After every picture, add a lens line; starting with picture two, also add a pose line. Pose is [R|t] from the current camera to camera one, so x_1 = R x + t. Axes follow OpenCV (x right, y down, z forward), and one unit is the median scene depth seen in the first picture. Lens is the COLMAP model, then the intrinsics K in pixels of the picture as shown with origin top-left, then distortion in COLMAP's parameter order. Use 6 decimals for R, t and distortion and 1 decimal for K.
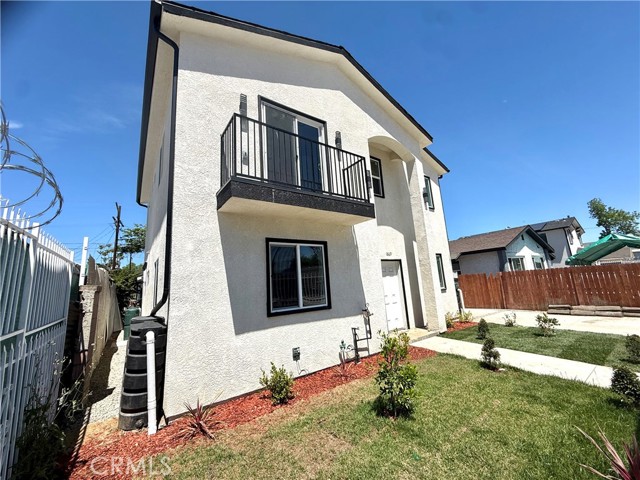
lens RADIAL K [[255.5, 0, 320.0], [0, 255.5, 240.0], [0, 0, 1]] dist [0.000741, -0.000146]
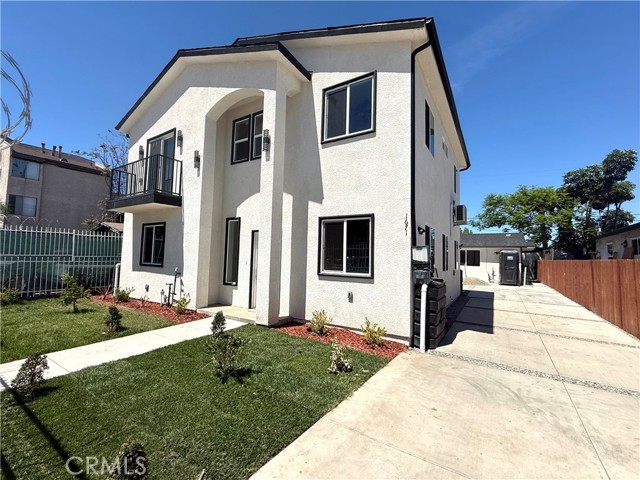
lens RADIAL K [[272.6, 0, 320.0], [0, 272.6, 240.0], [0, 0, 1]] dist [-0.000118, 0.000051]
pose [[0.372656, 0.018179, -0.927791, 1.850341], [0.113986, 0.991340, 0.065208, 0.110470], [0.920942, -0.130056, 0.367357, 1.275306]]
